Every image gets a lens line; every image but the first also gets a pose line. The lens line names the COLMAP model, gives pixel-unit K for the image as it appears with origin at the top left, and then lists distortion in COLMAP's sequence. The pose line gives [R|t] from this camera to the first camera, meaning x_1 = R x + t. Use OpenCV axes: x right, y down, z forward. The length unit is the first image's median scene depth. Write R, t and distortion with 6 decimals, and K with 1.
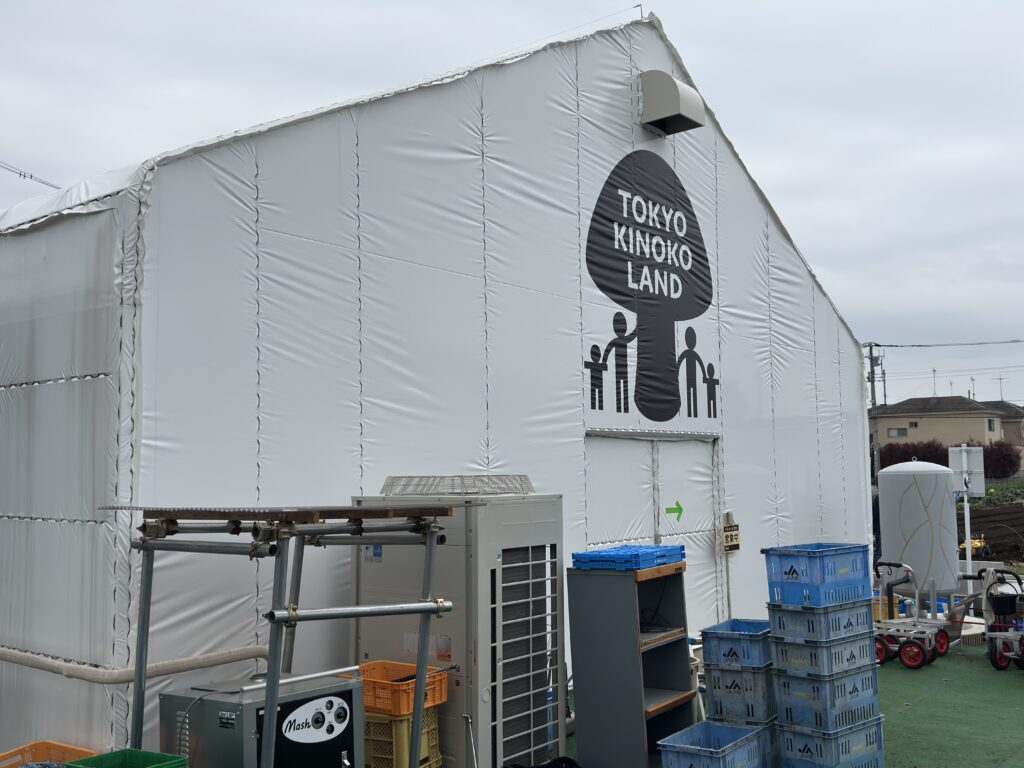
lens RADIAL K [[1021.5, 0, 513.2], [0, 1021.5, 380.0], [0, 0, 1]] dist [0.047036, 0.000000]
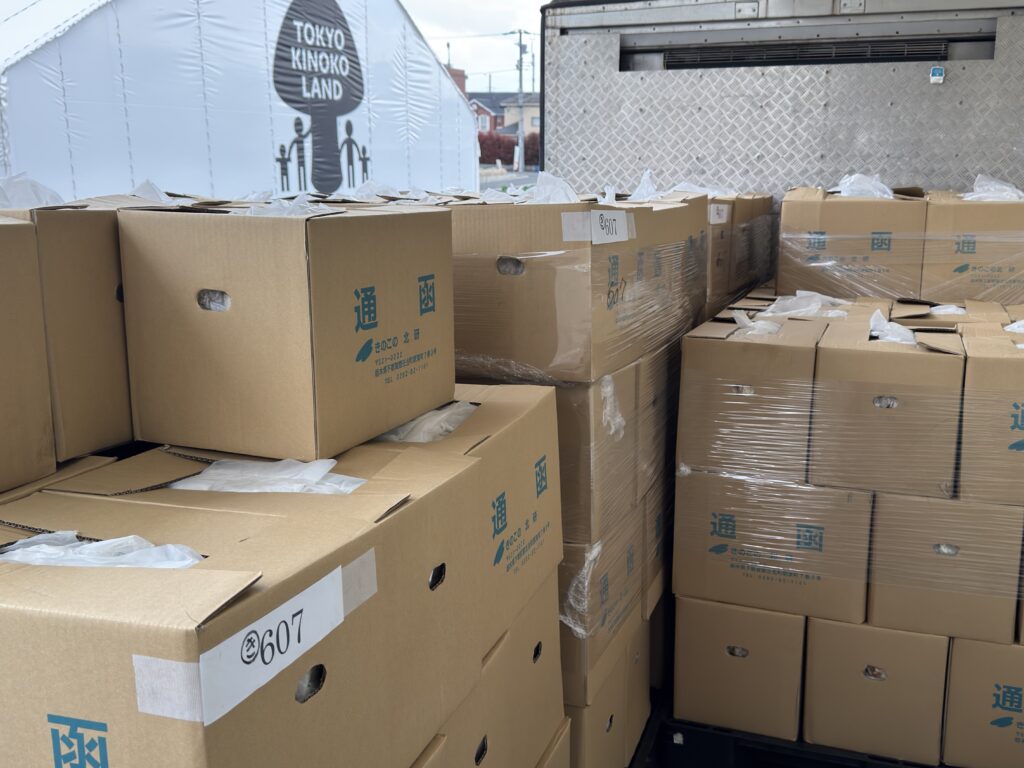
lens RADIAL K [[1021.5, 0, 504.6], [0, 1021.5, 388.9], [0, 0, 1]] dist [0.047036, 0.000000]
pose [[0.948502, -0.067707, 0.309452, -0.083467], [-0.029637, 0.953638, 0.299494, -0.134951], [-0.315383, -0.293242, 0.902520, -0.438941]]
